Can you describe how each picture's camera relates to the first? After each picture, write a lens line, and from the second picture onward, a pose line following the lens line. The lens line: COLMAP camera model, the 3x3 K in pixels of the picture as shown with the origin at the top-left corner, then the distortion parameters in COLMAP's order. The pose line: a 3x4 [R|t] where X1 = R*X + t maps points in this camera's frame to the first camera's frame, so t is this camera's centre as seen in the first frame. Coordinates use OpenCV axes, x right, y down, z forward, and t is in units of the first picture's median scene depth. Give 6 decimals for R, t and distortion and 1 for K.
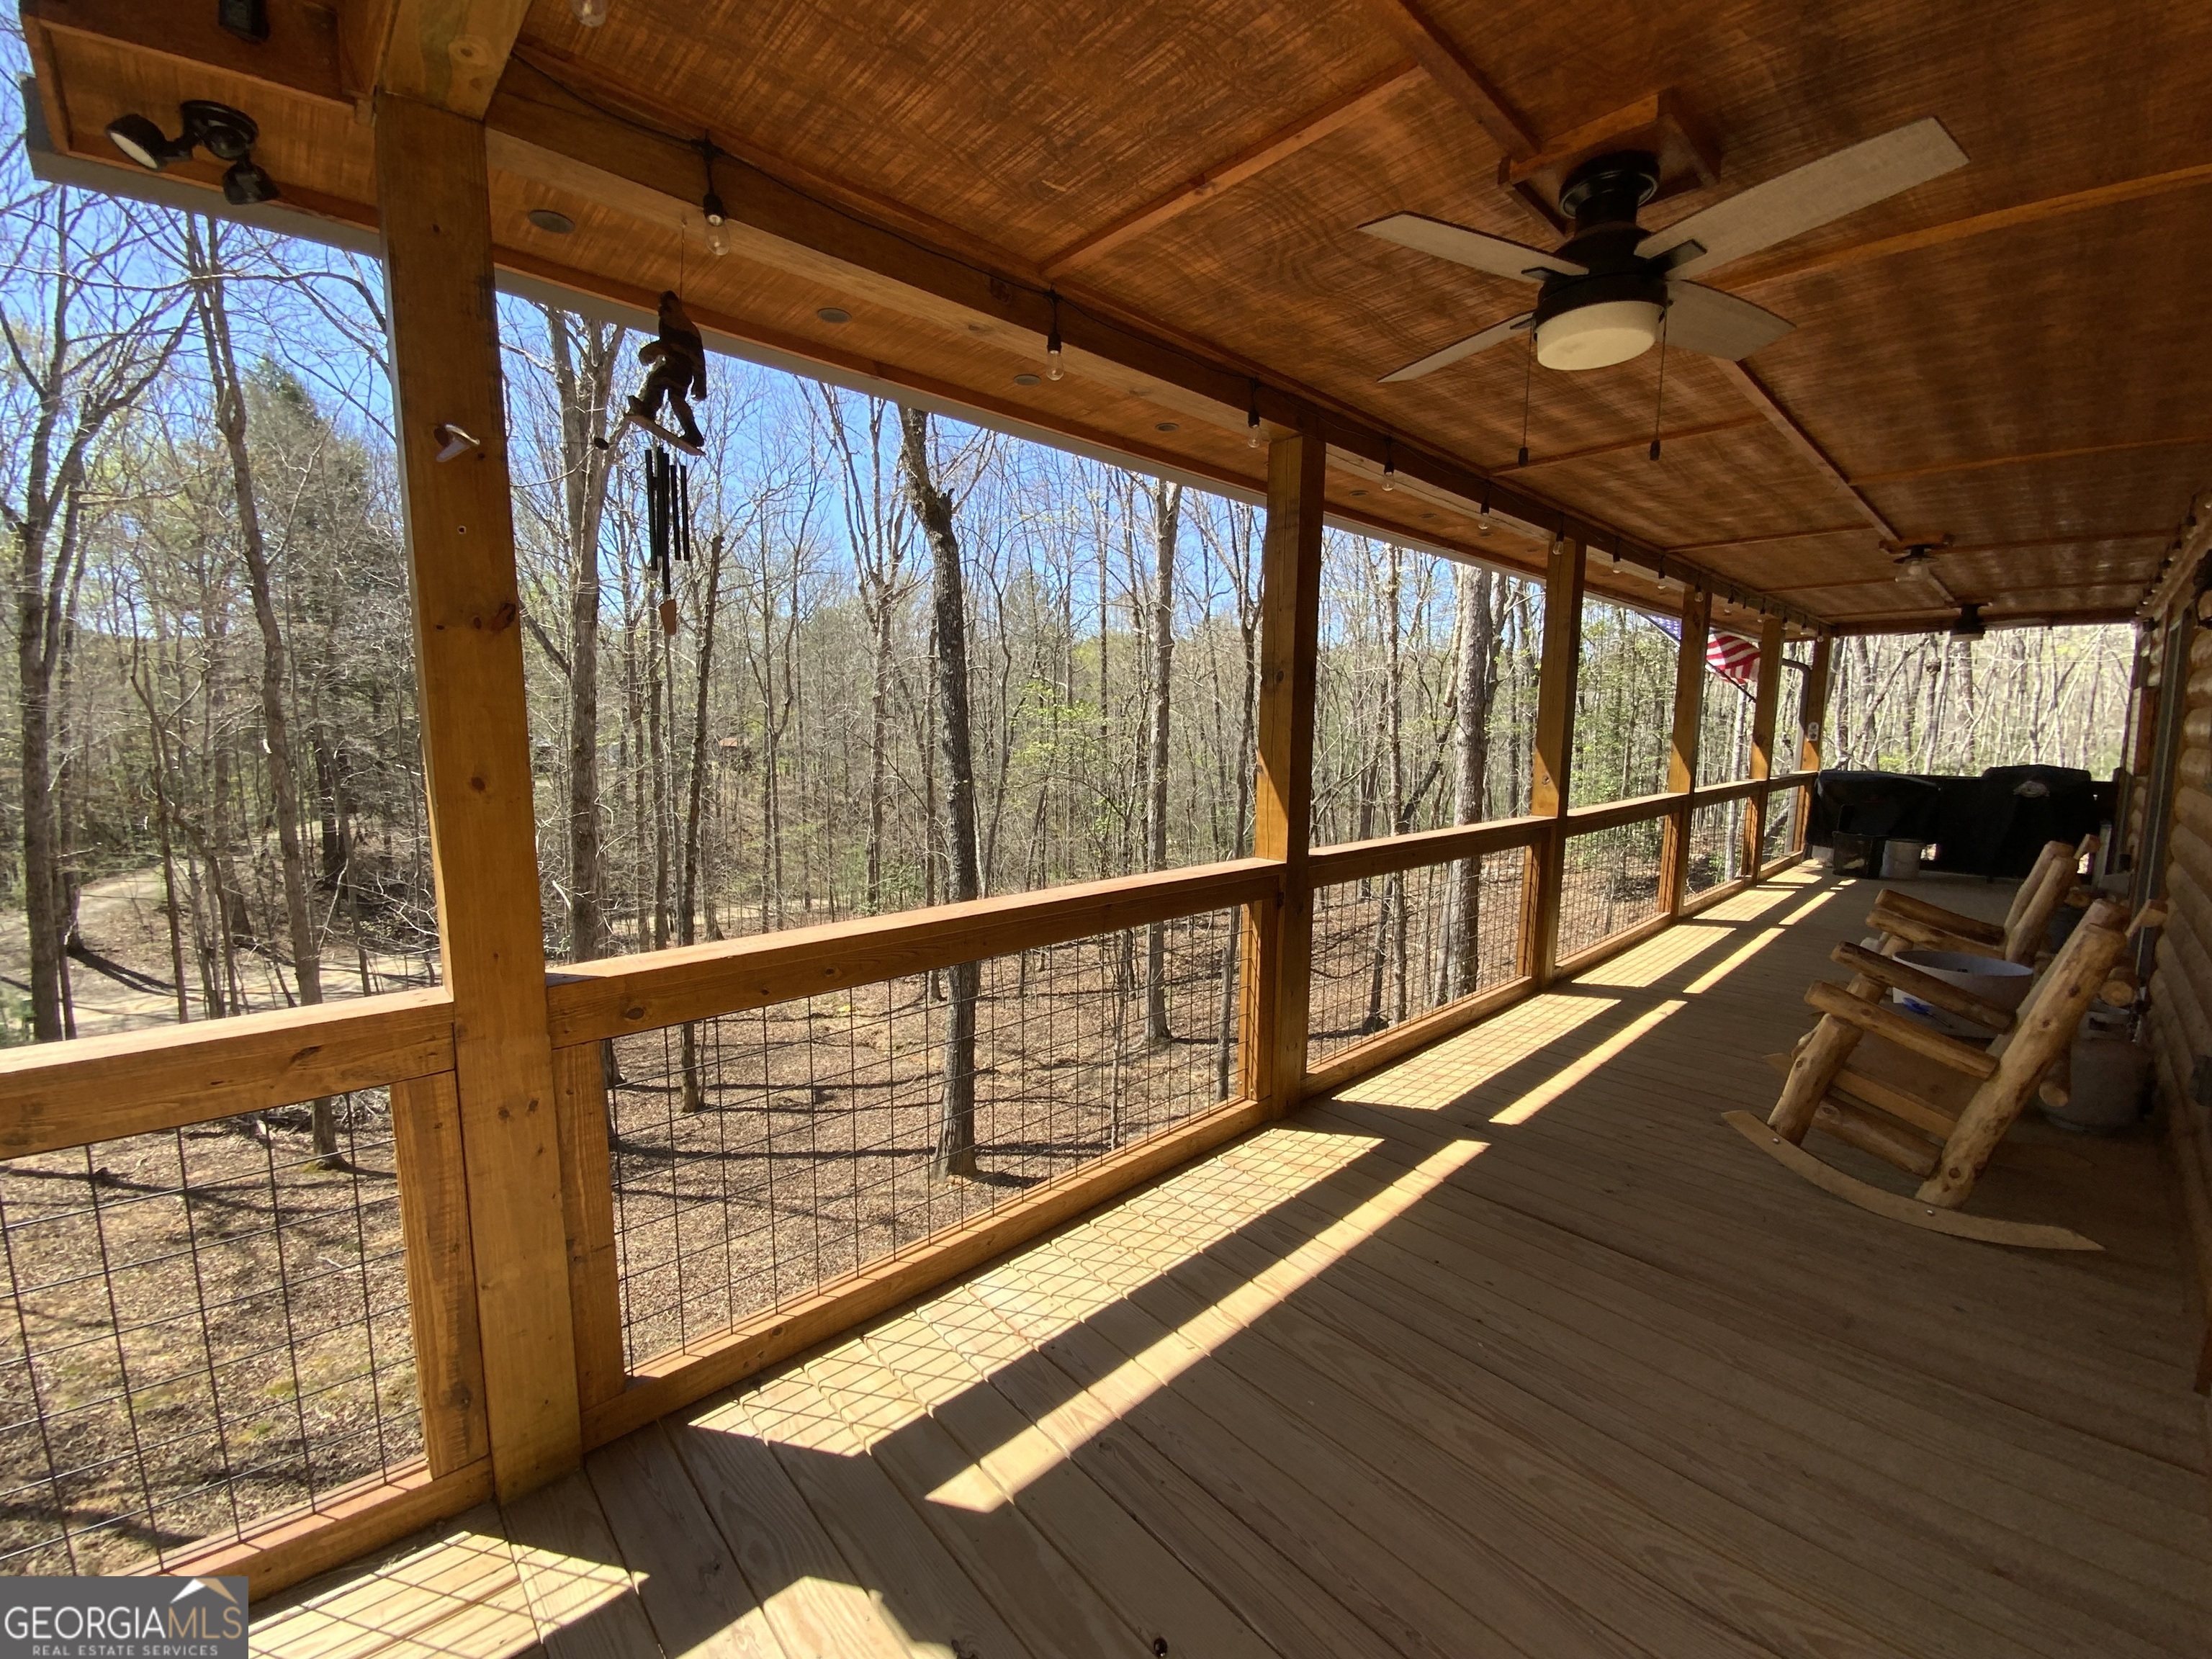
lens RADIAL K [[888.3, 0, 1108.4], [0, 888.3, 829.0], [0, 0, 1]] dist [0.015381, -0.016248]
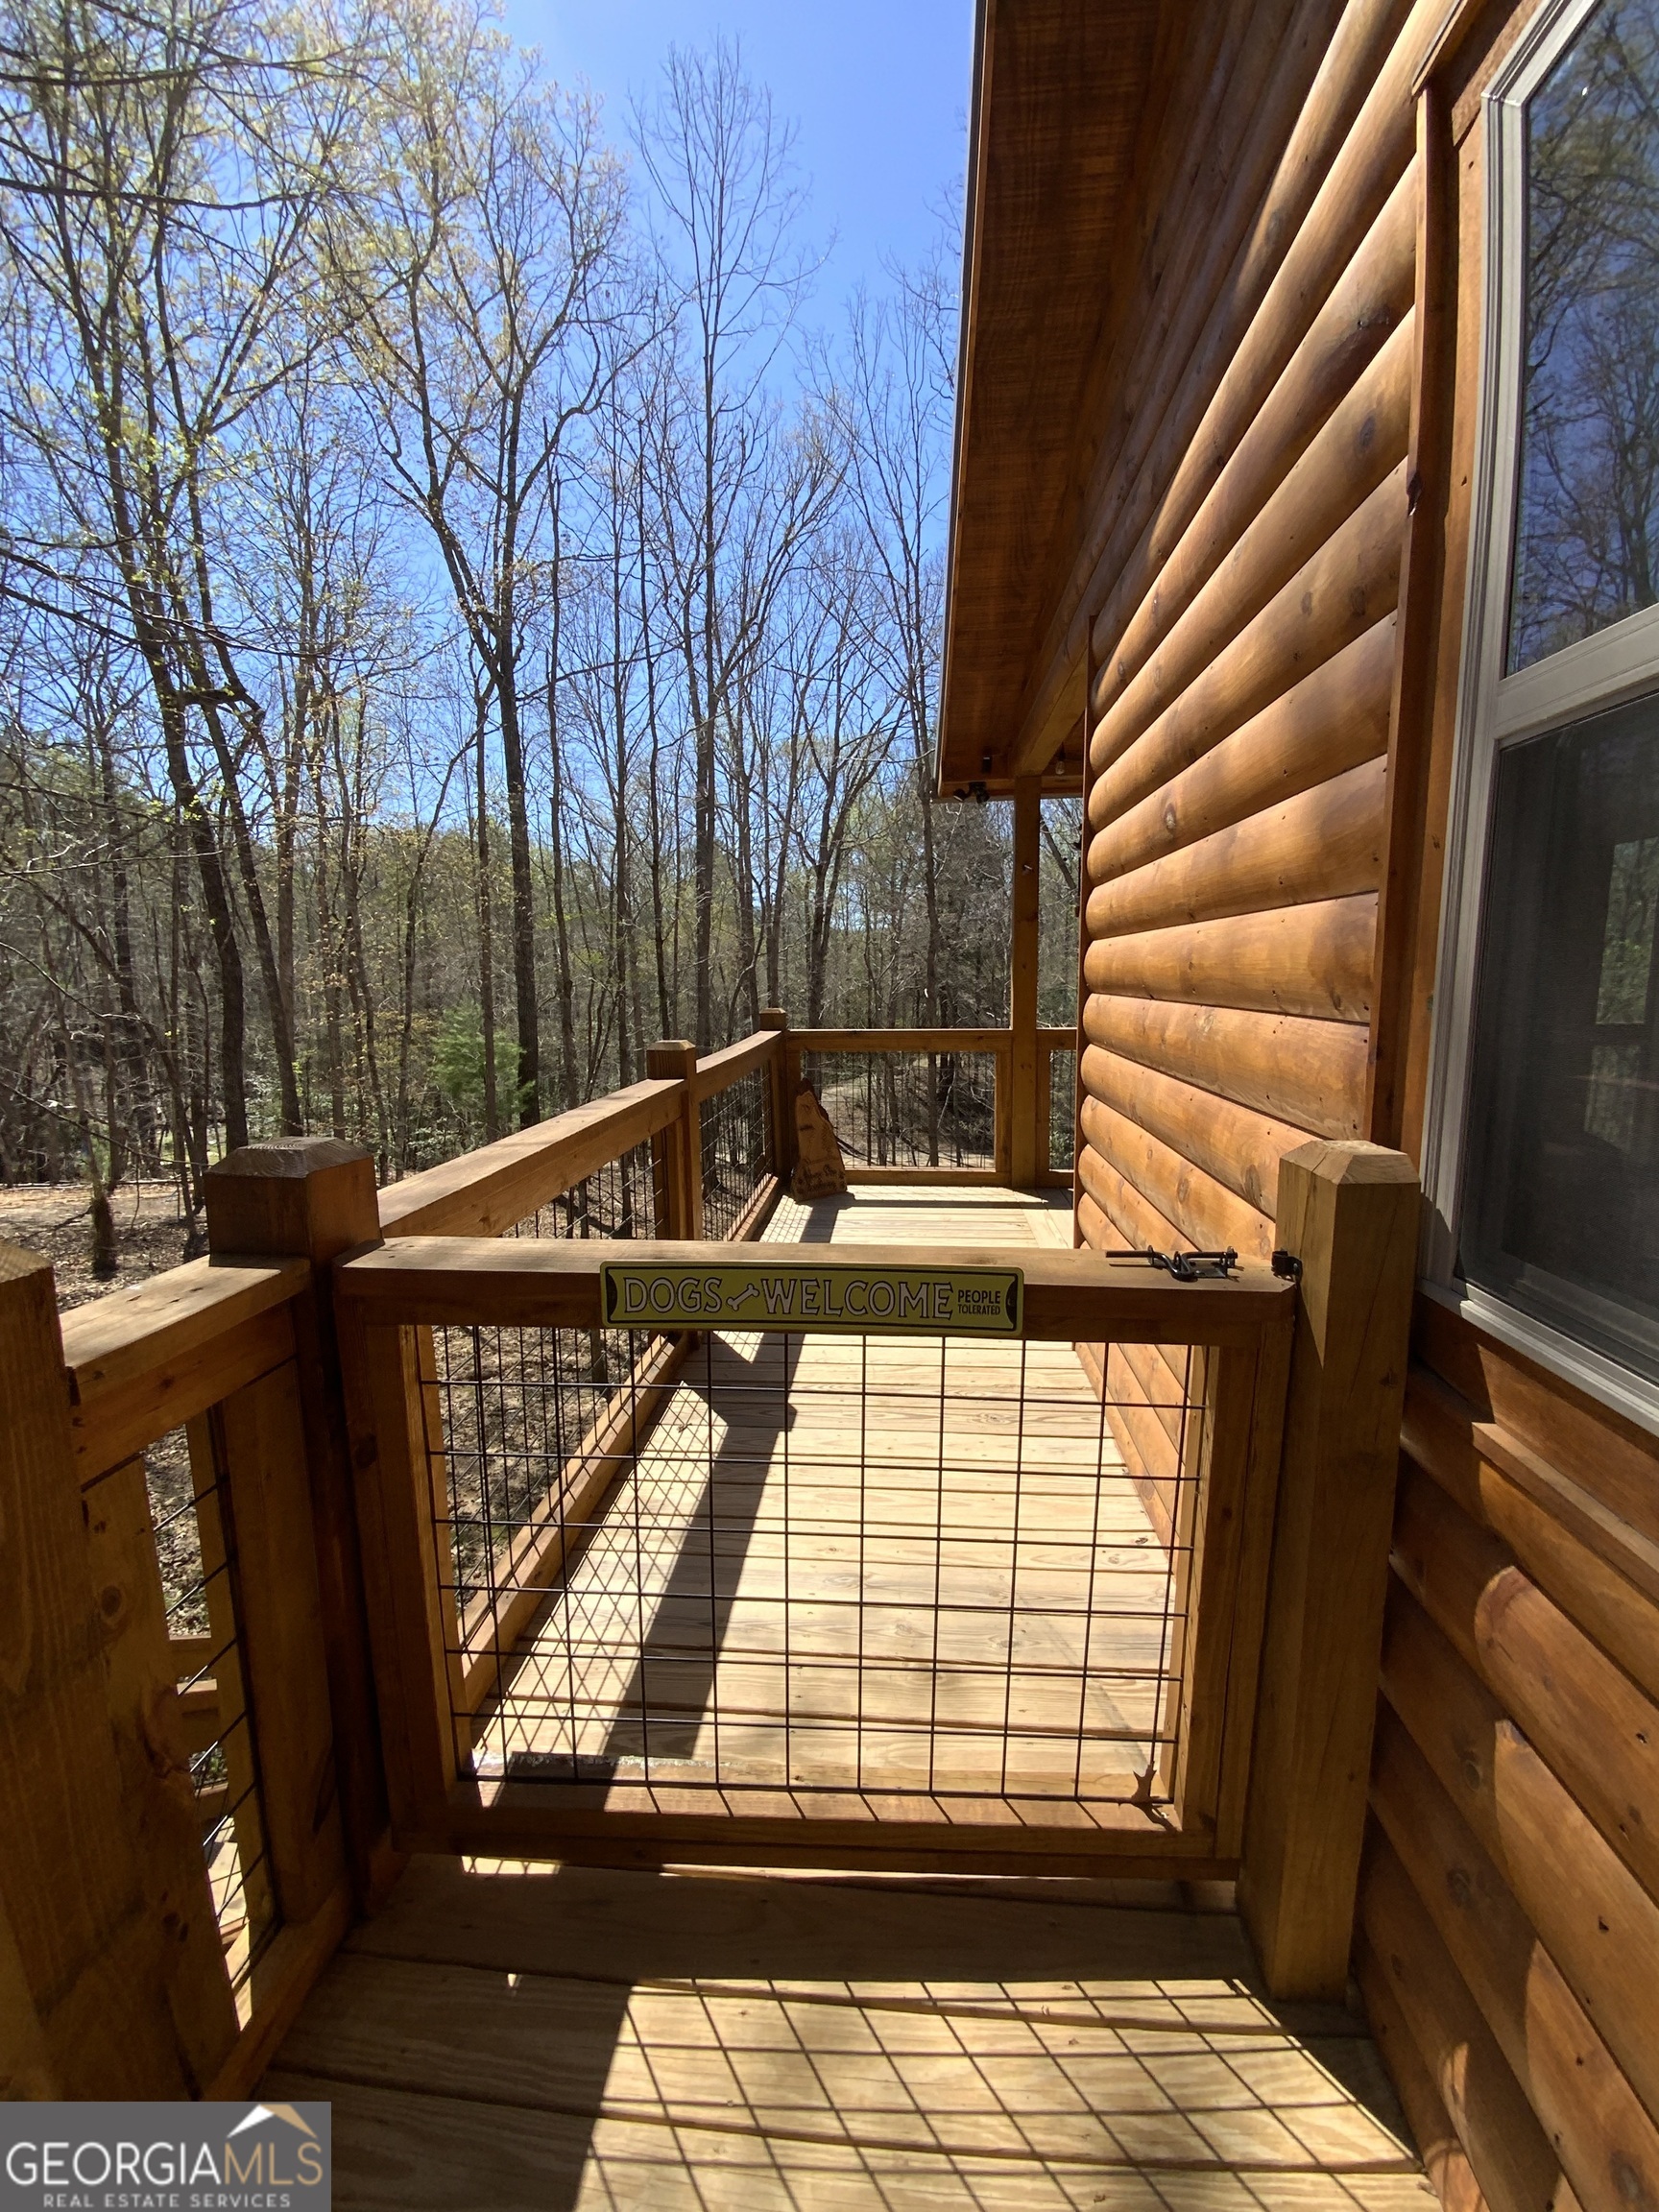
lens RADIAL K [[888.3, 0, 832.3], [0, 888.3, 1113.4], [0, 0, 1]] dist [0.015381, -0.016248]
pose [[0.665228, 0.089494, -0.741257, 0.265244], [-0.067810, 0.995929, 0.059387, 0.068033], [0.743554, 0.010759, 0.668589, -0.350663]]
